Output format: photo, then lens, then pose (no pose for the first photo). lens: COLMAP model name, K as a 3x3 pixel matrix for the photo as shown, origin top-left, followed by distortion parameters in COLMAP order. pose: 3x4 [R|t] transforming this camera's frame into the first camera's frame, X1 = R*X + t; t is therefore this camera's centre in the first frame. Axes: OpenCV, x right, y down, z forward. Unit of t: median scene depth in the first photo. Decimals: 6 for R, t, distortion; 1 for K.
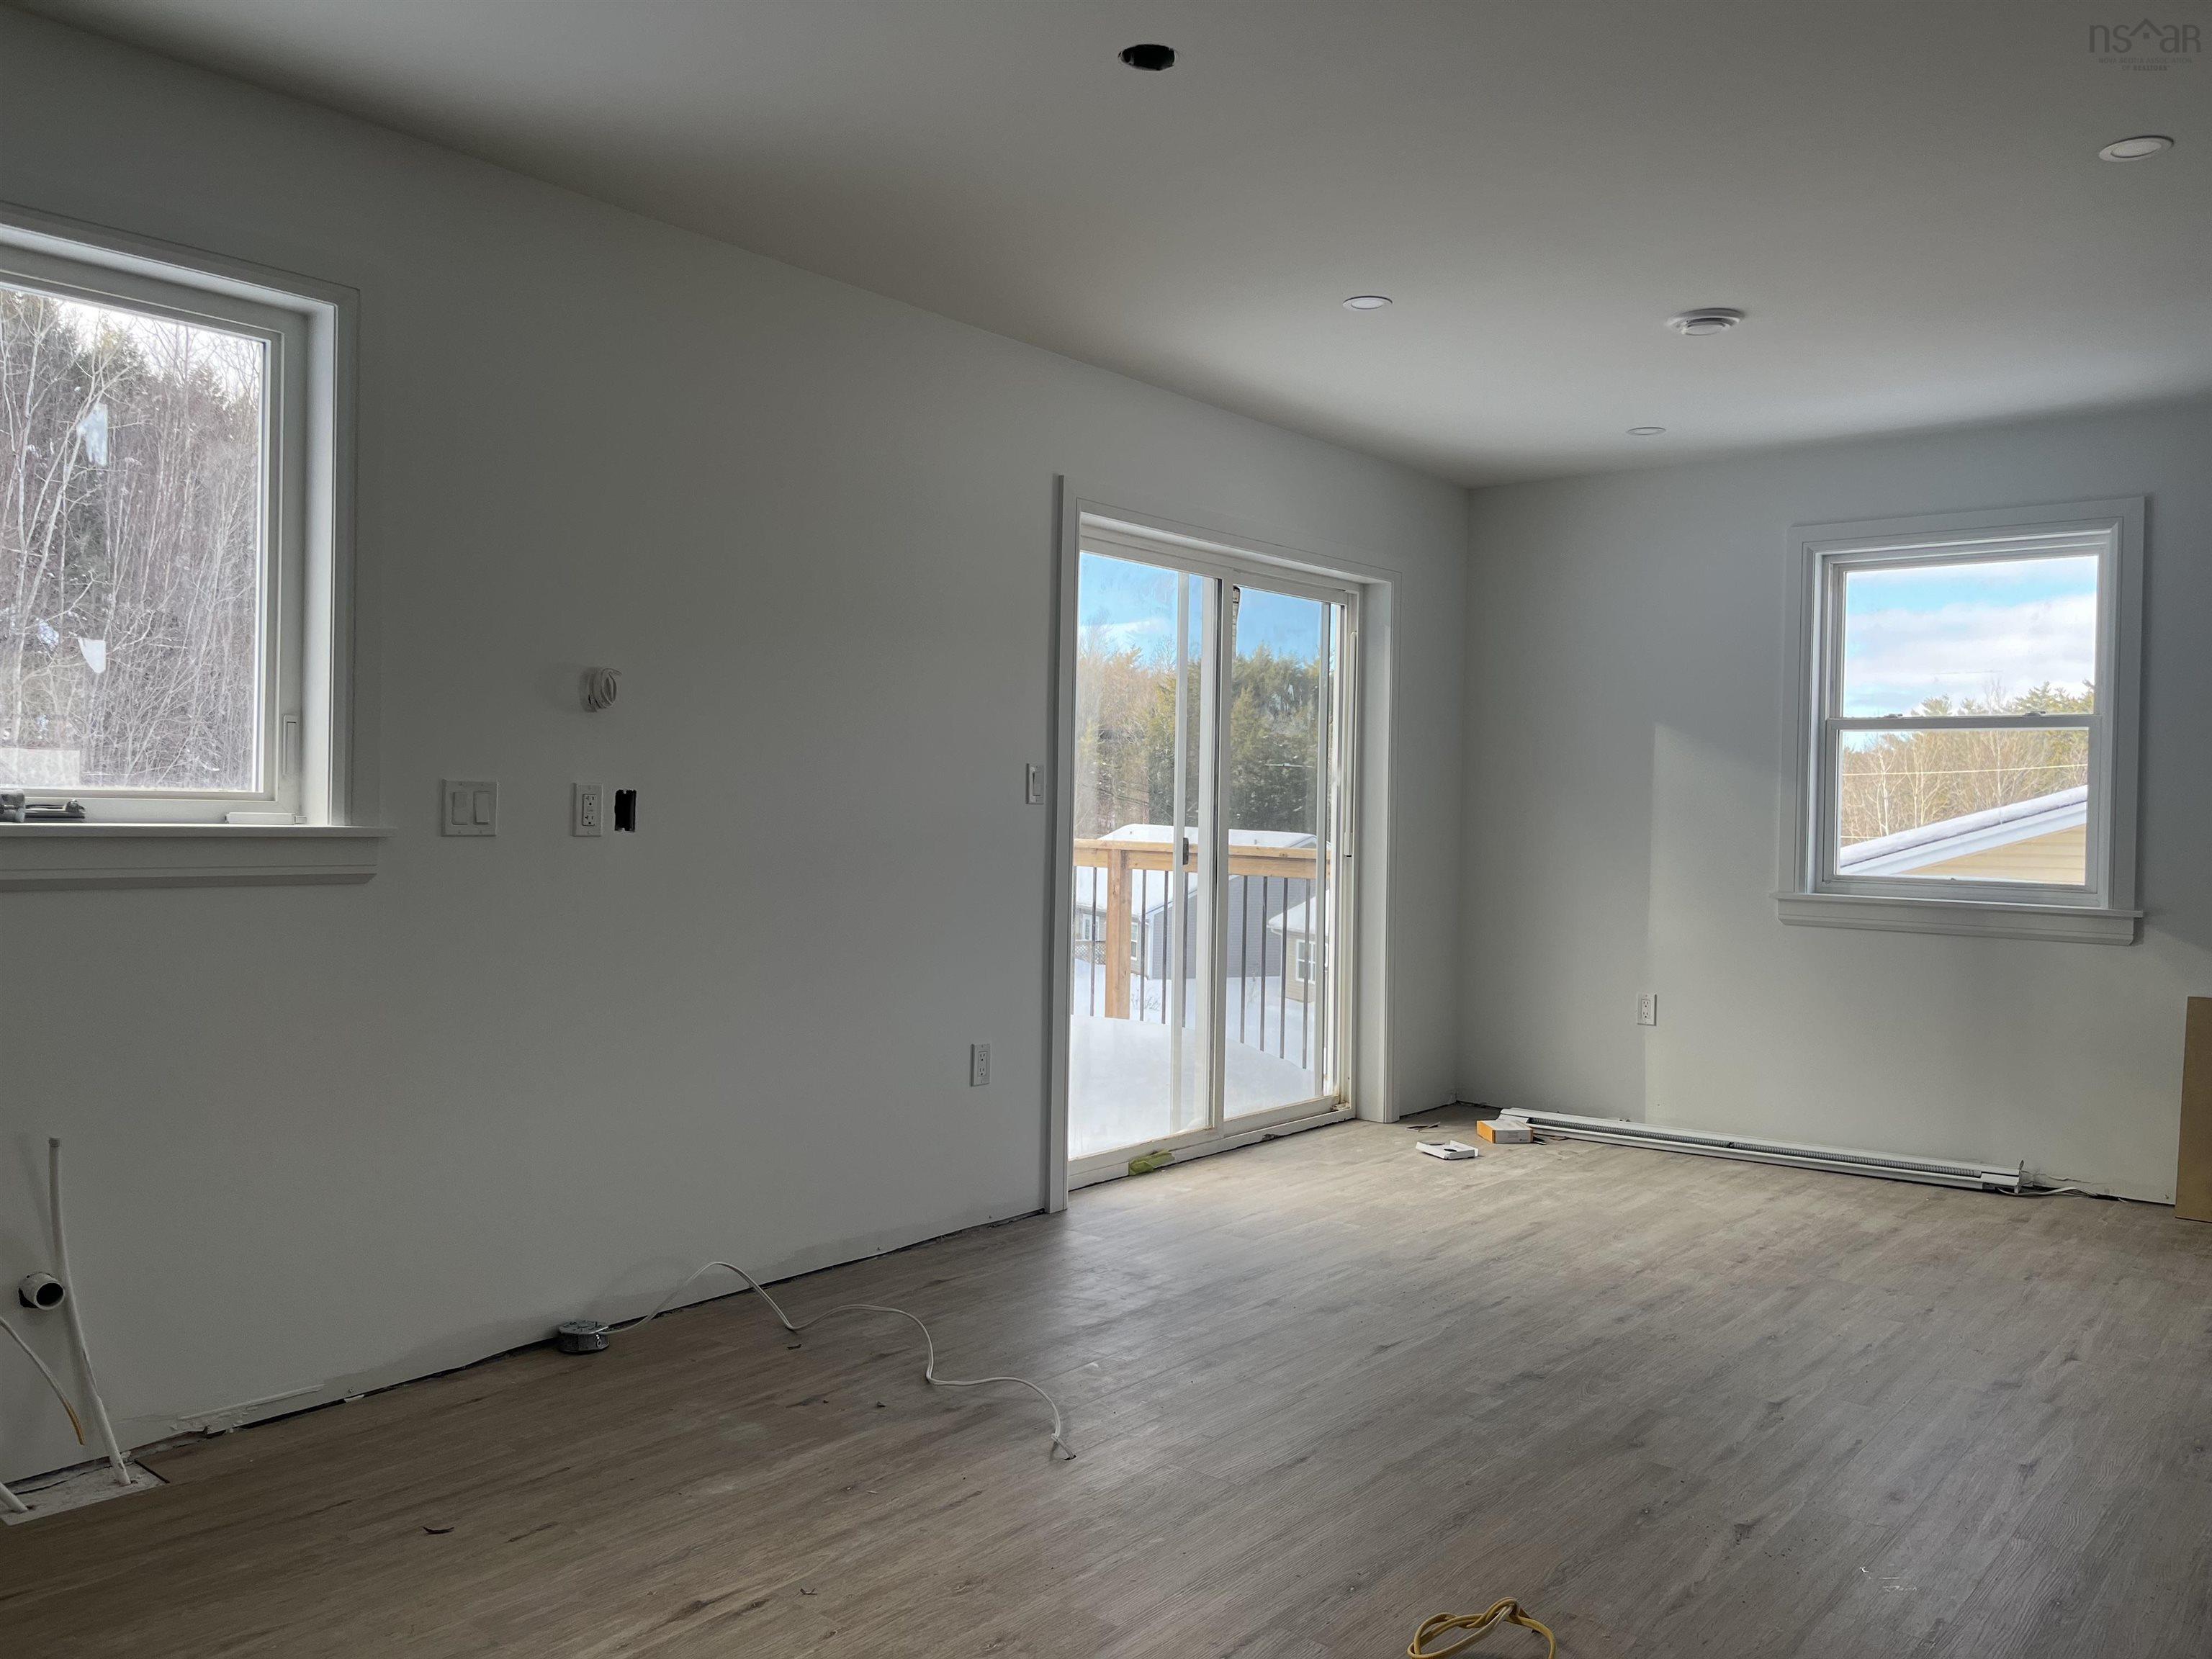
lens RADIAL K [[1680.2, 0, 1111.2], [0, 1680.2, 817.5], [0, 0, 1]] dist [0.053003, -0.063573]
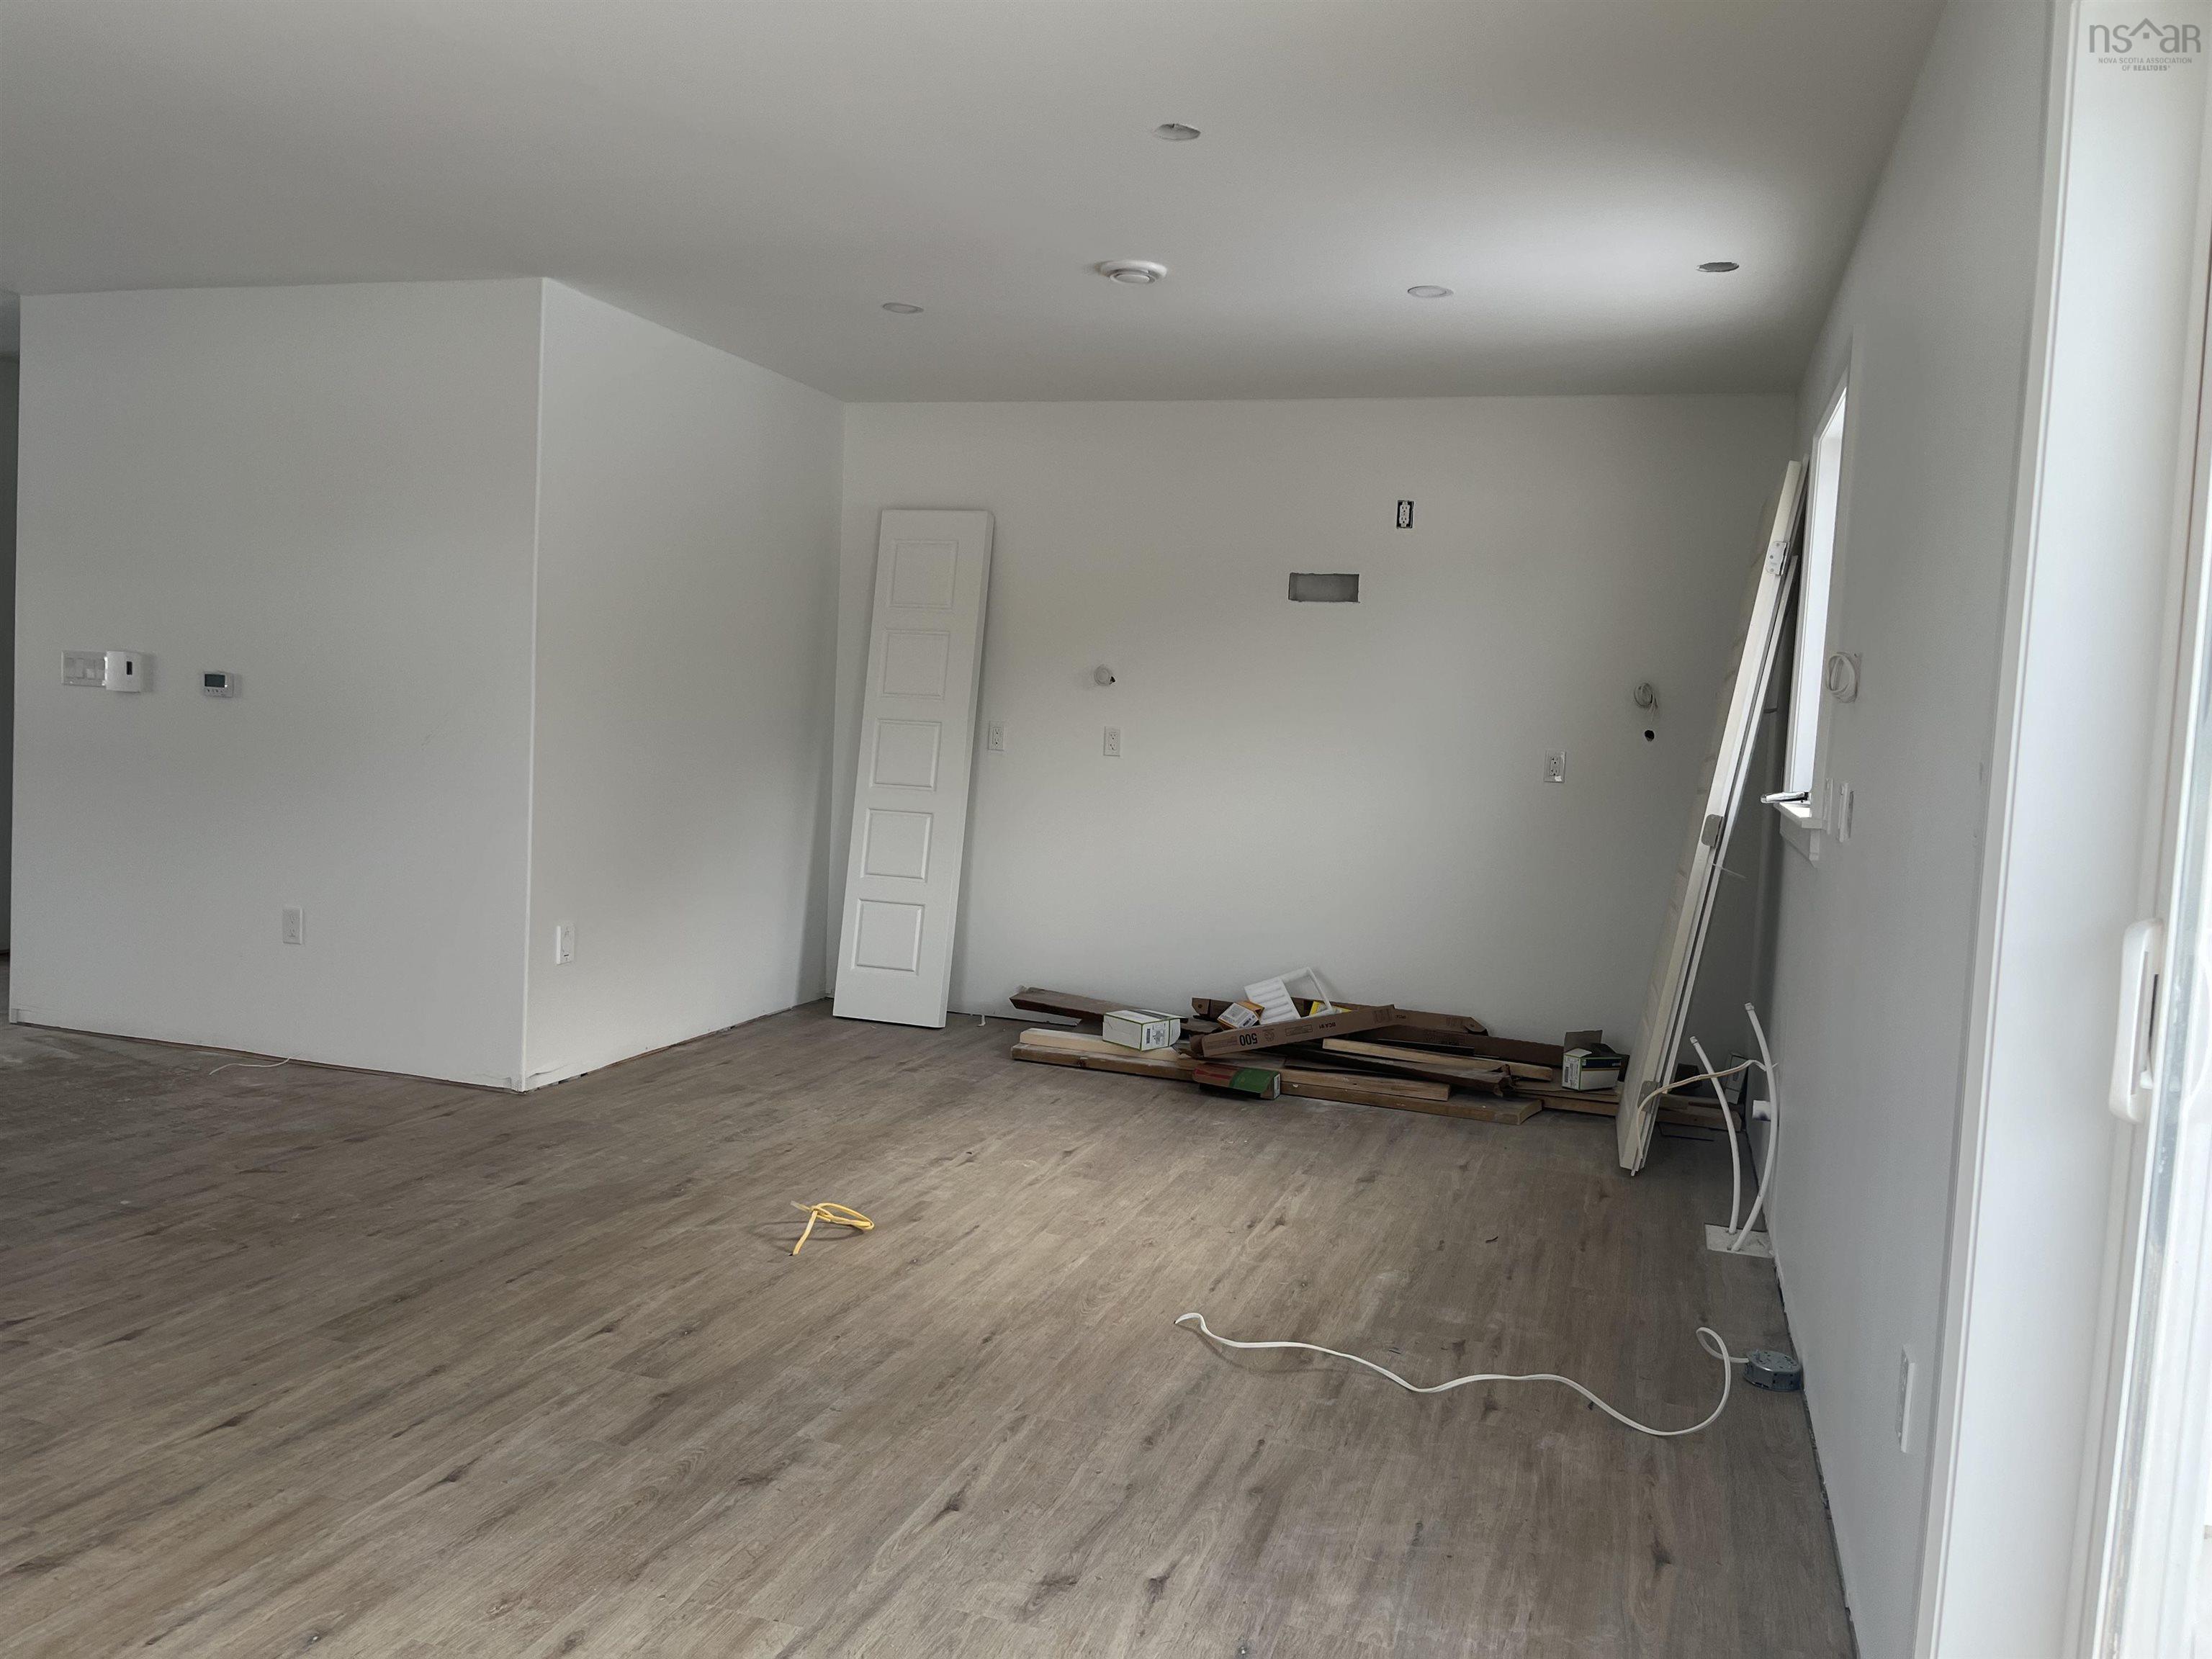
lens RADIAL K [[1678.5, 0, 1100.6], [0, 1678.5, 817.4], [0, 0, 1]] dist [0.072142, -0.103561]
pose [[-0.932185, -0.046790, -0.358945, 0.383187], [-0.075387, 0.994962, 0.066084, -0.031734], [0.354045, 0.088663, -0.931016, 1.703176]]
